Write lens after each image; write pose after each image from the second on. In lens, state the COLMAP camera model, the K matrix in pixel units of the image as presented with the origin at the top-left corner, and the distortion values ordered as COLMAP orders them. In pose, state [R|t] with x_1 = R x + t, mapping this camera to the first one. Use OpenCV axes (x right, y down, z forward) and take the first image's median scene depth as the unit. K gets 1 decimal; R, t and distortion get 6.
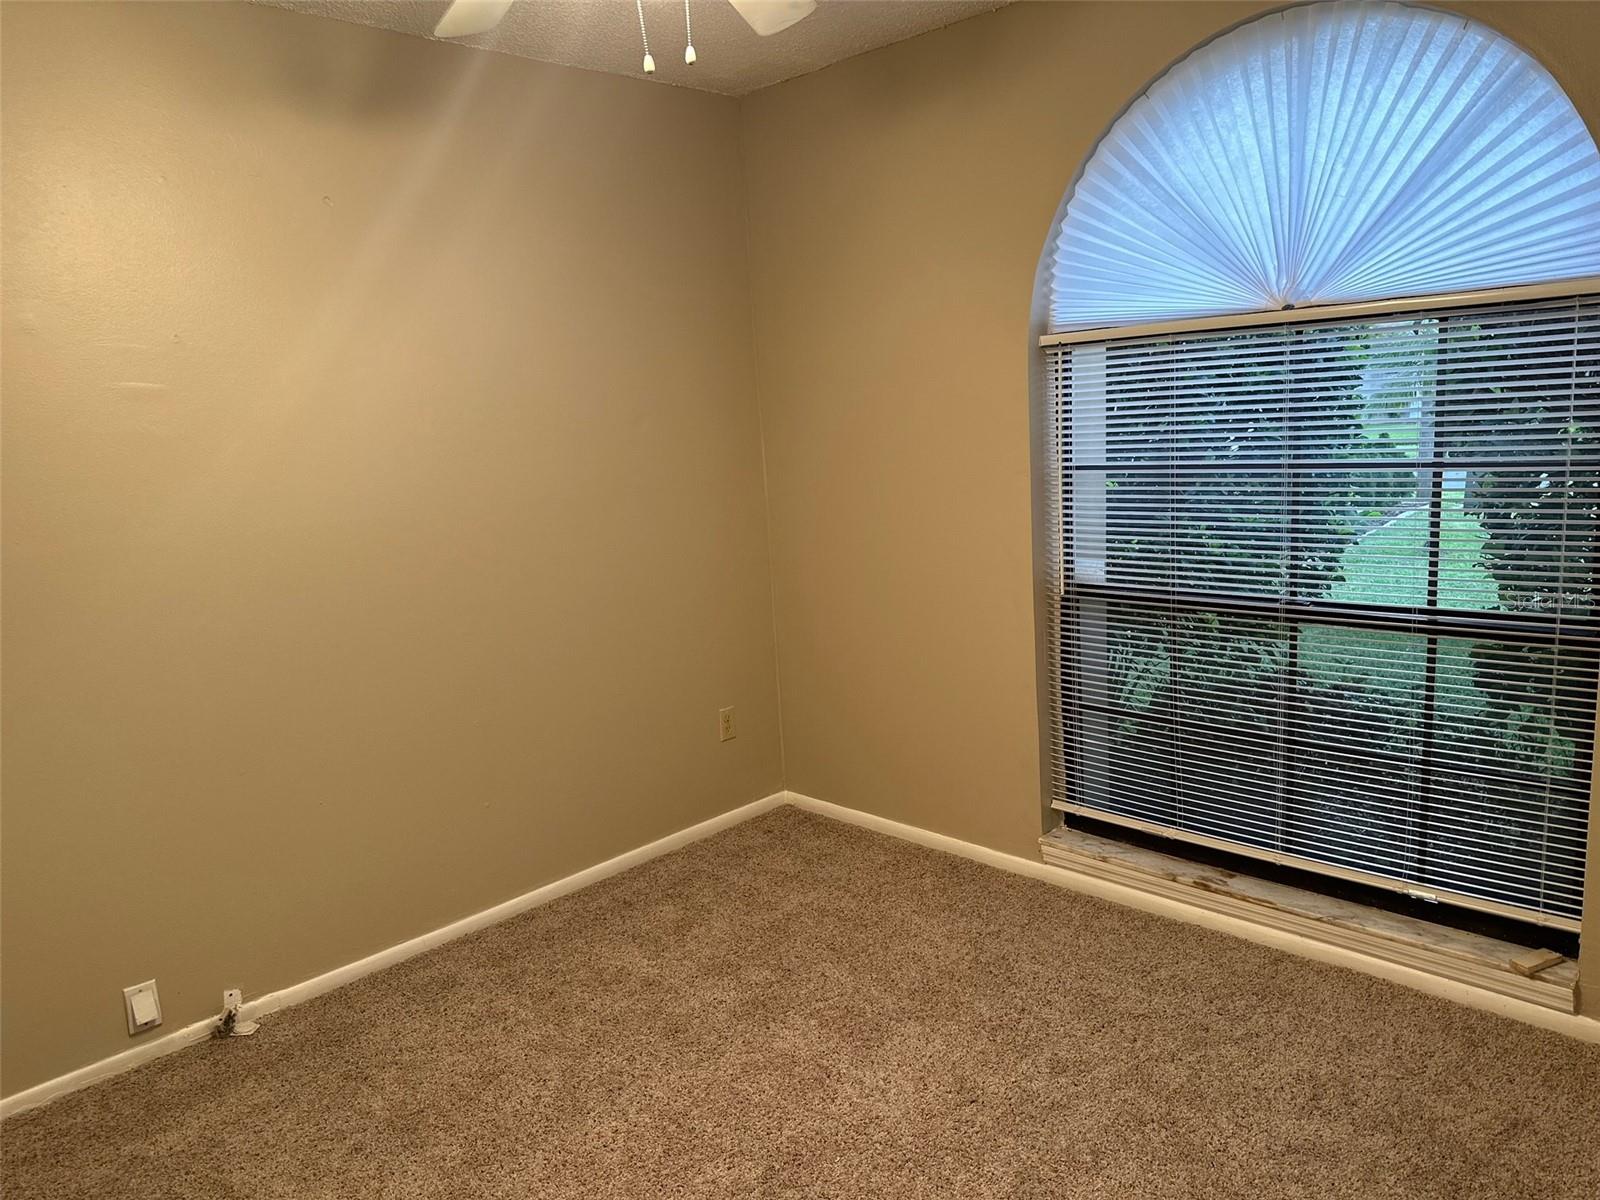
lens RADIAL K [[1118.6, 0, 798.3], [0, 1118.6, 611.9], [0, 0, 1]] dist [0.032044, -0.039283]
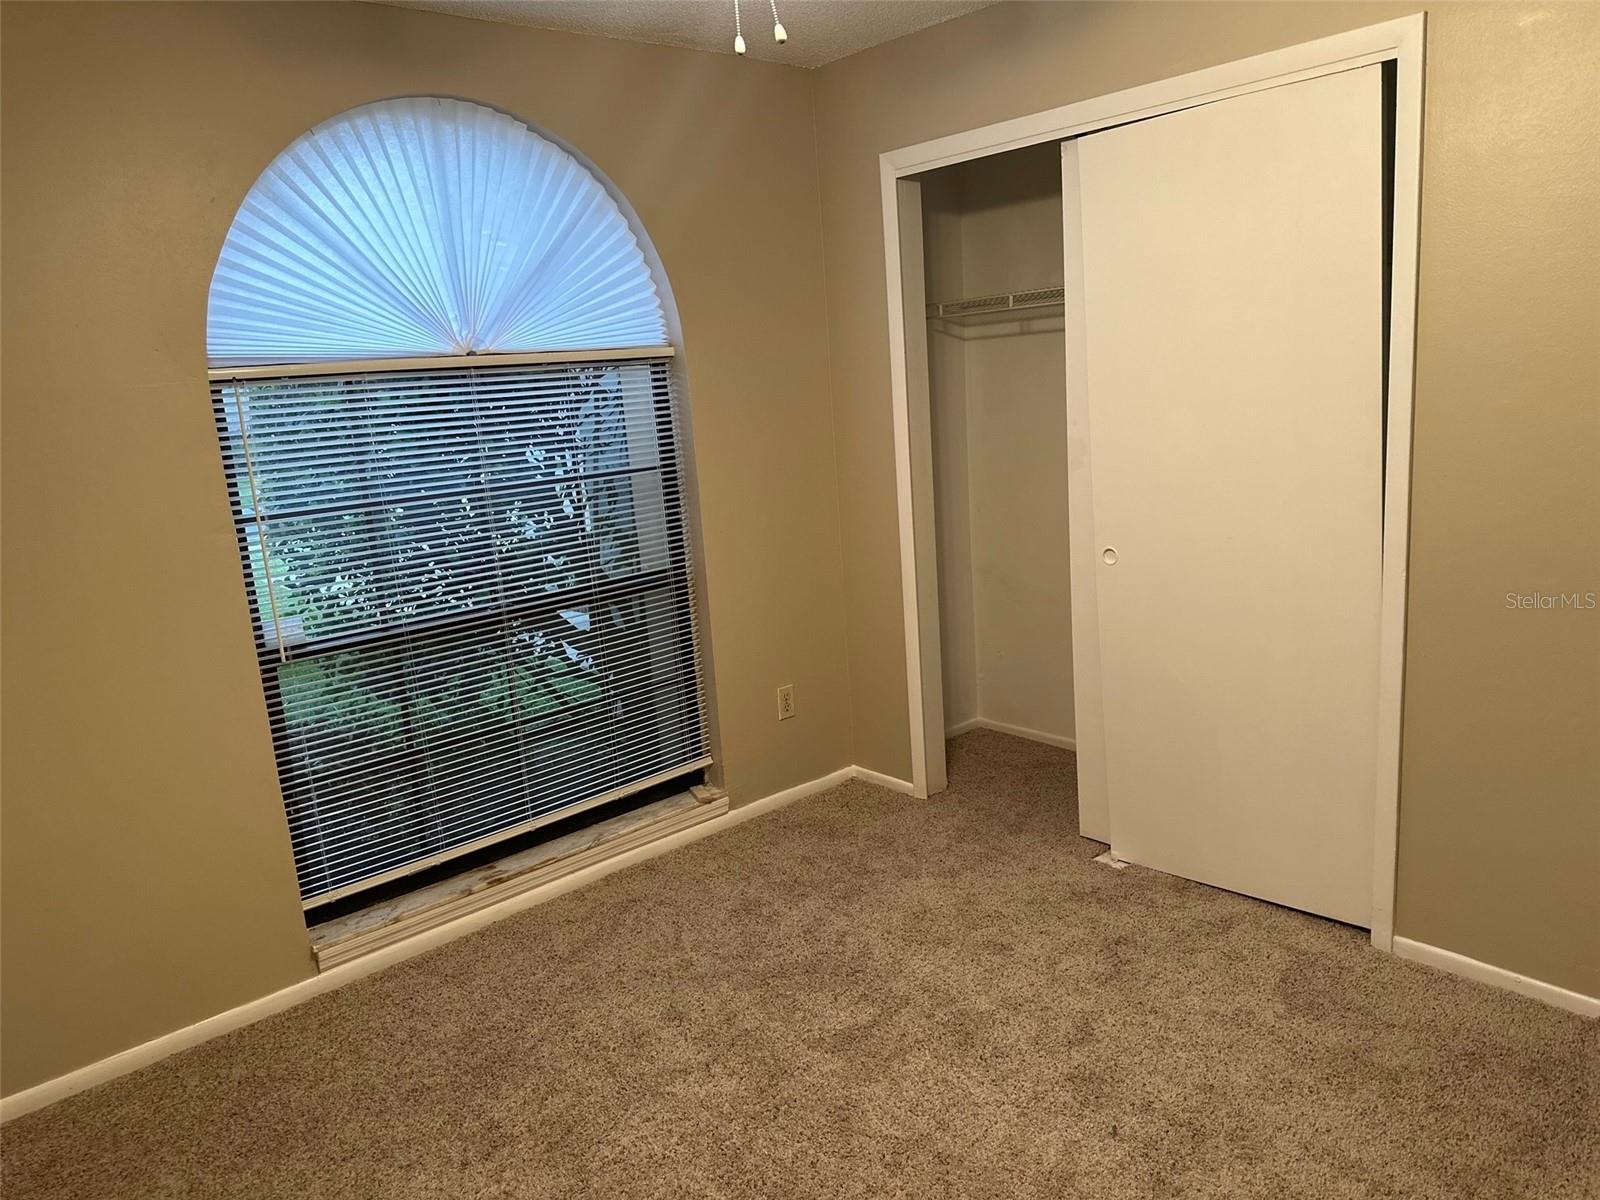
lens RADIAL K [[1118.6, 0, 805.5], [0, 1118.6, 597.1], [0, 0, 1]] dist [0.032044, -0.039283]
pose [[0.057502, -0.143969, 0.987910, -0.708299], [0.247817, 0.960635, 0.125570, -0.087117], [-0.967099, 0.237600, 0.090916, 0.604891]]
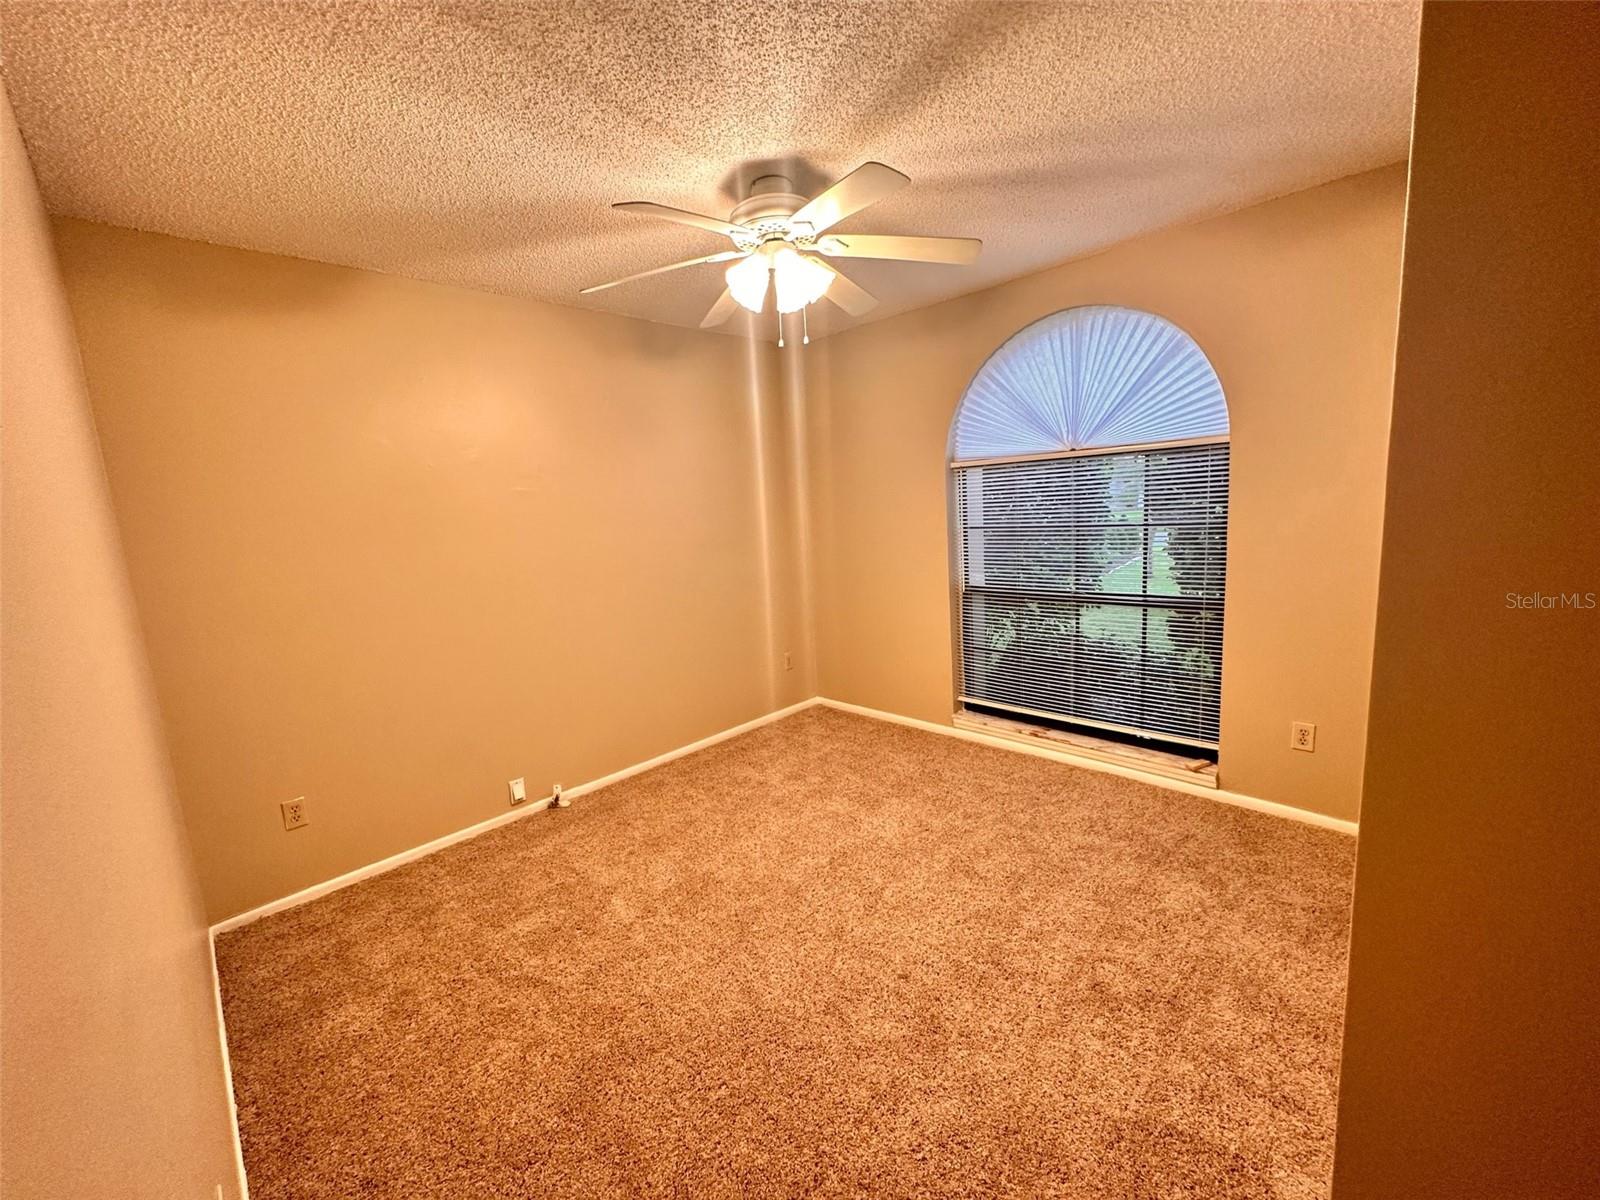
lens RADIAL K [[637.4, 0, 796.1], [0, 637.4, 601.2], [0, 0, 1]] dist [-0.002959, 0.000164]
pose [[0.999996, -0.002718, -0.000885, -0.072001], [0.002693, 0.999614, -0.027635, 0.038107], [0.000960, 0.027632, 0.999618, -0.160916]]
